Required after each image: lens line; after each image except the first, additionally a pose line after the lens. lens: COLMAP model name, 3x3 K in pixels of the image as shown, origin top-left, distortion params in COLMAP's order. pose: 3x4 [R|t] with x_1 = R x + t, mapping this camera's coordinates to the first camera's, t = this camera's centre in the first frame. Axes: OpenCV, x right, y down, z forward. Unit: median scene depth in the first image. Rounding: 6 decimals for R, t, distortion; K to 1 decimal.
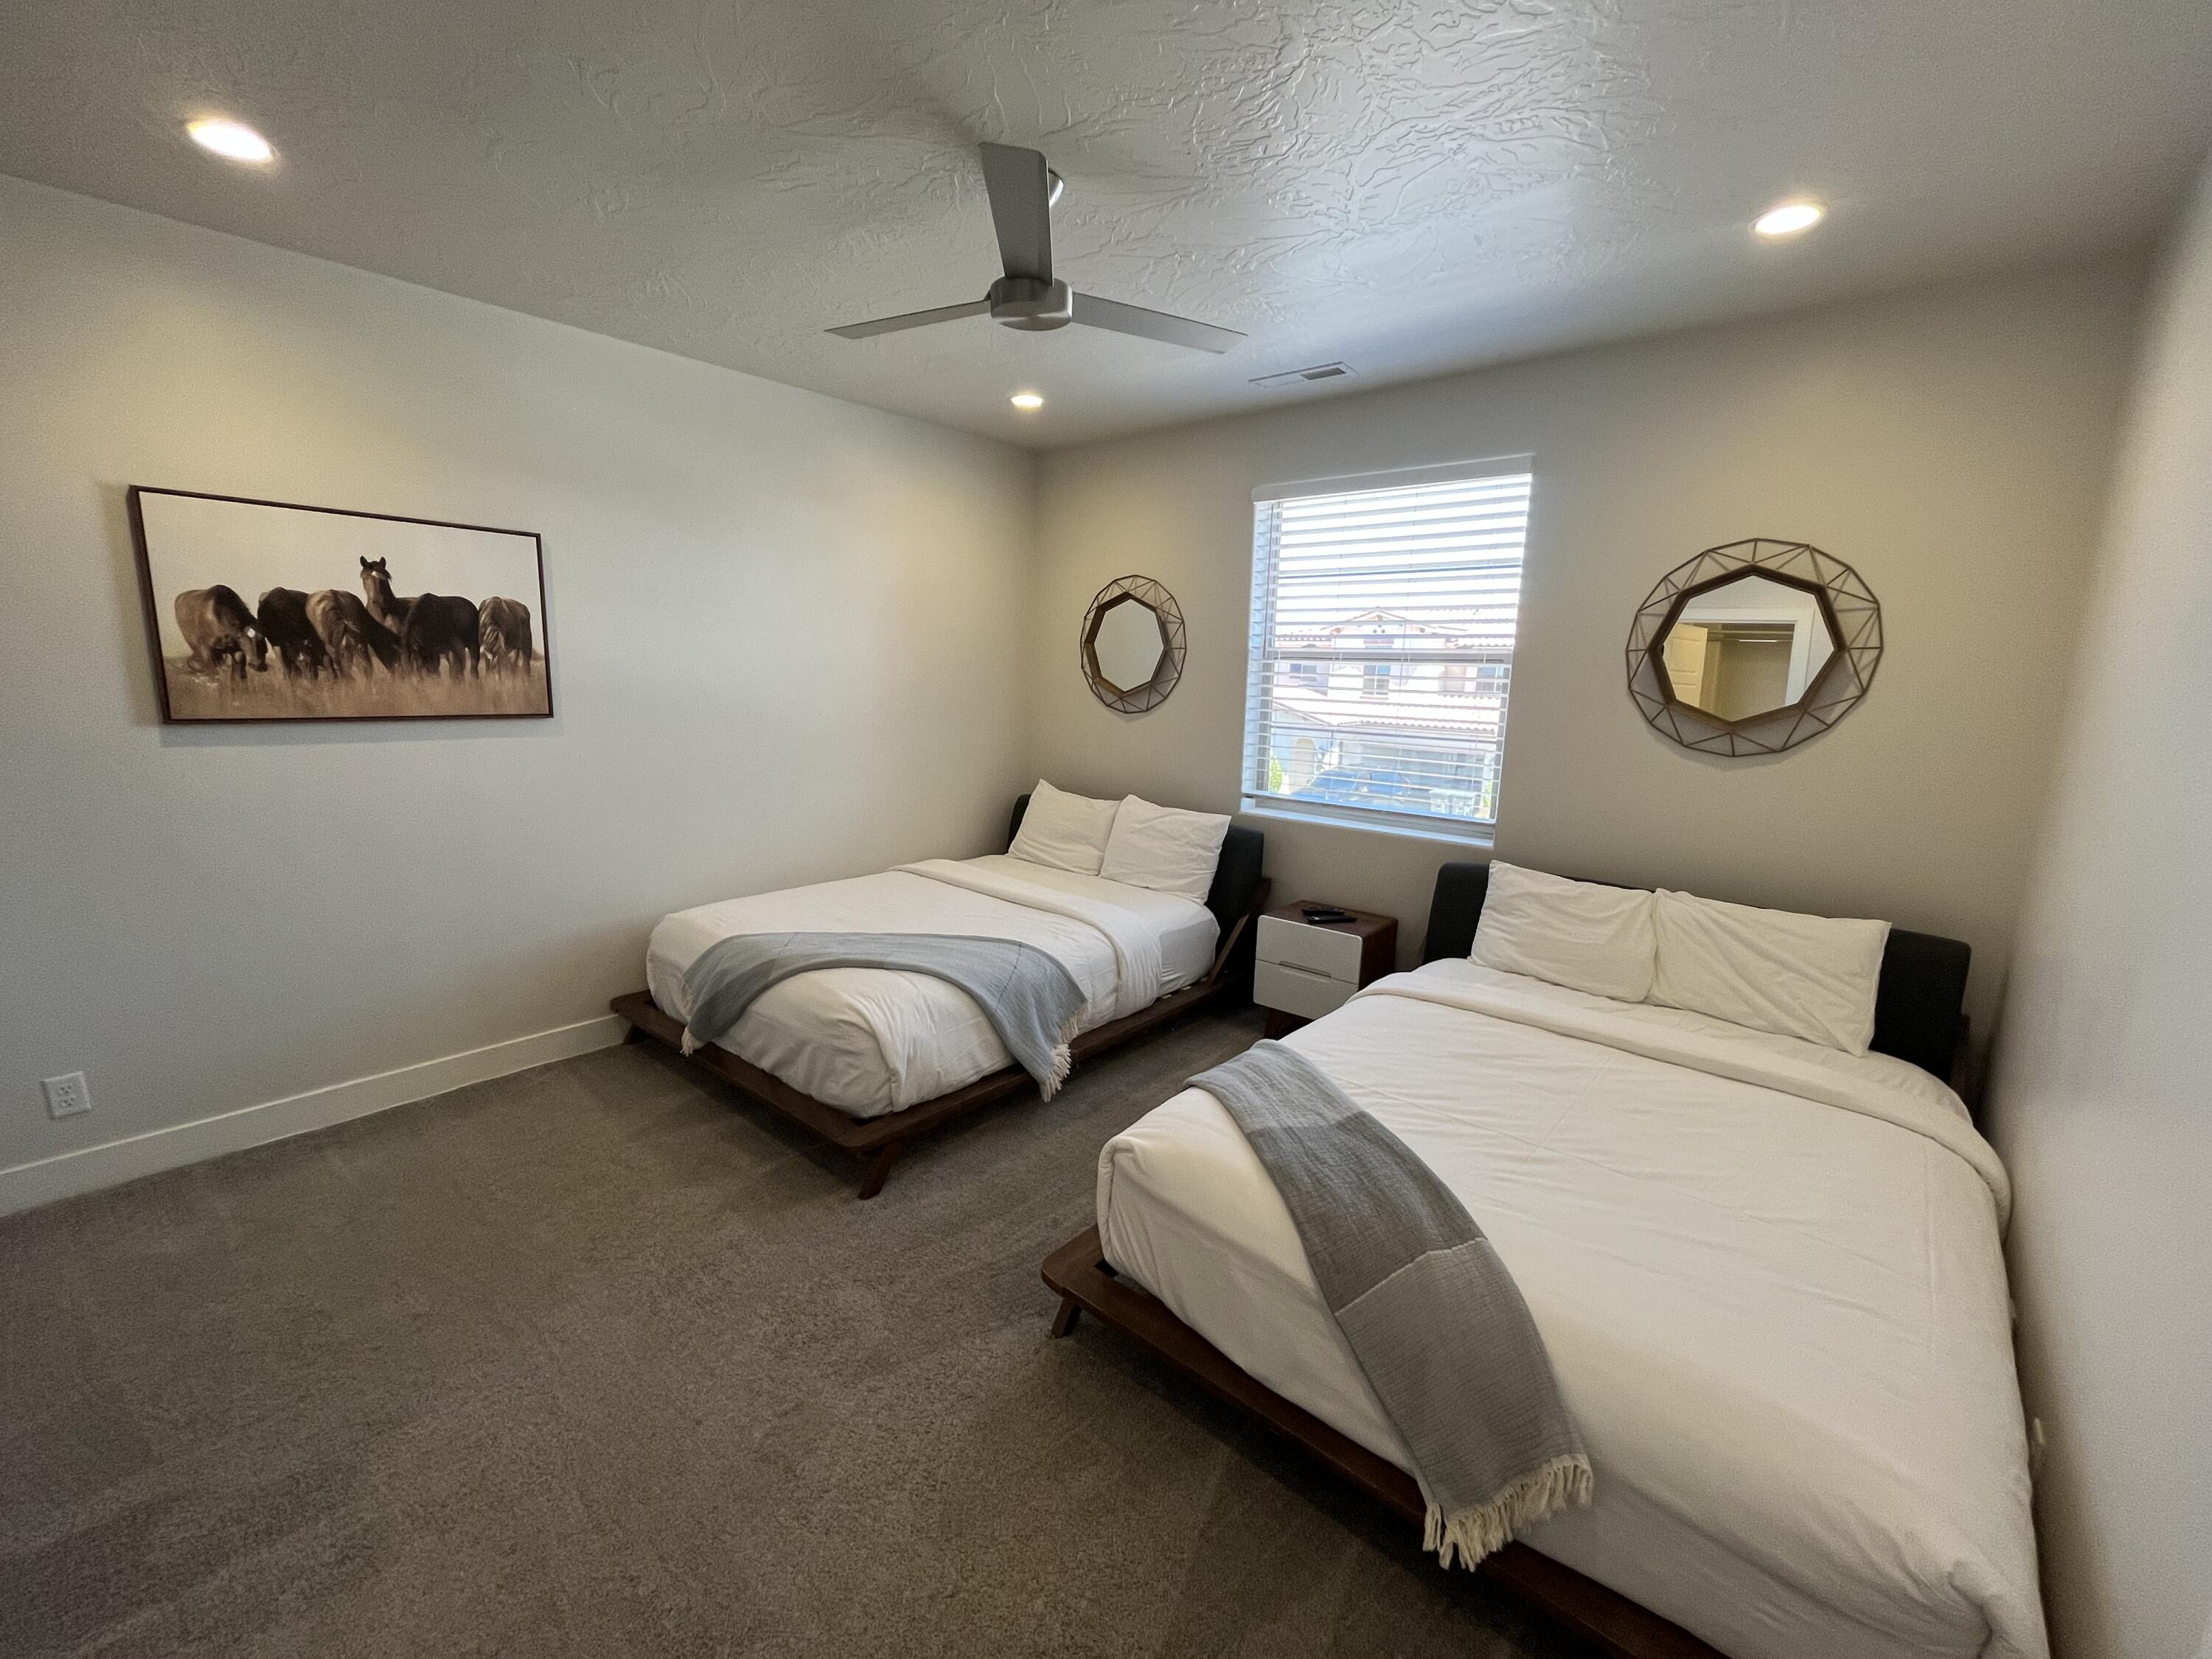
lens RADIAL K [[896.3, 0, 1110.0], [0, 896.3, 827.4], [0, 0, 1]] dist [0.000966, -0.000073]
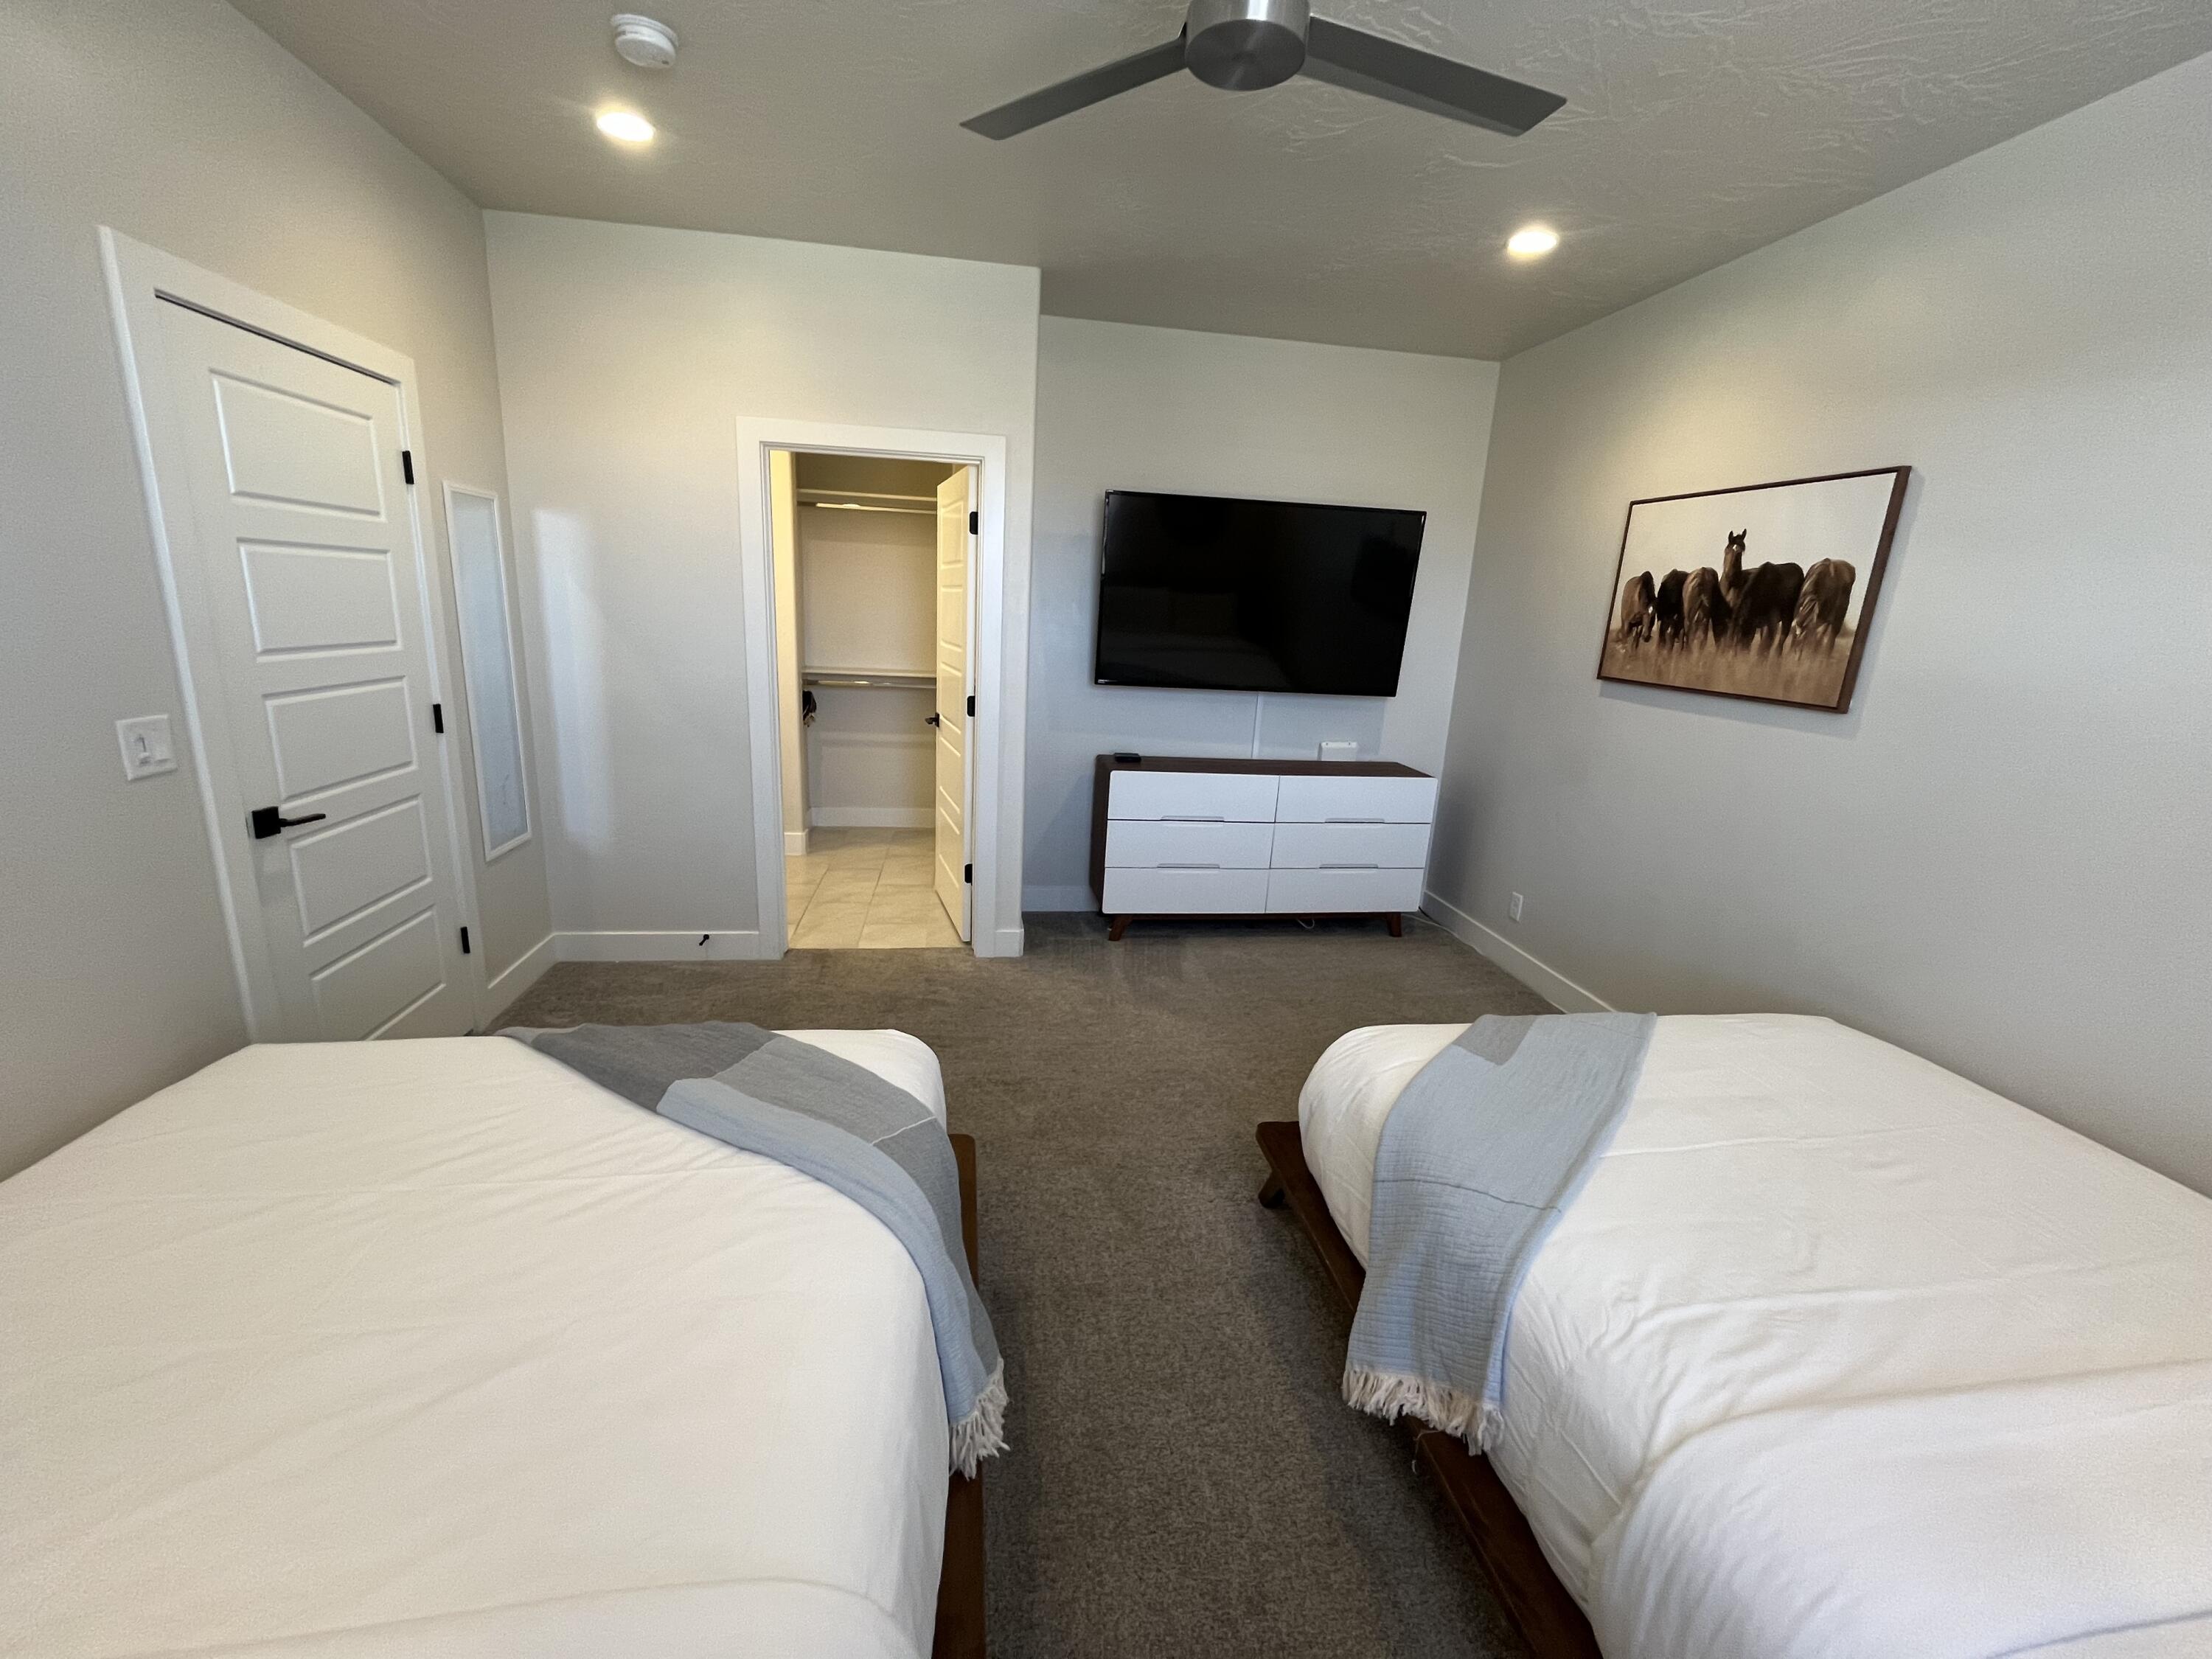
lens RADIAL K [[896.3, 0, 1121.7], [0, 896.3, 832.1], [0, 0, 1]] dist [0.000966, -0.000073]
pose [[-0.597563, 0.135176, -0.790346, 0.419002], [-0.217375, 0.921463, 0.321954, -0.161110], [0.771795, 0.364189, -0.521248, 1.095020]]
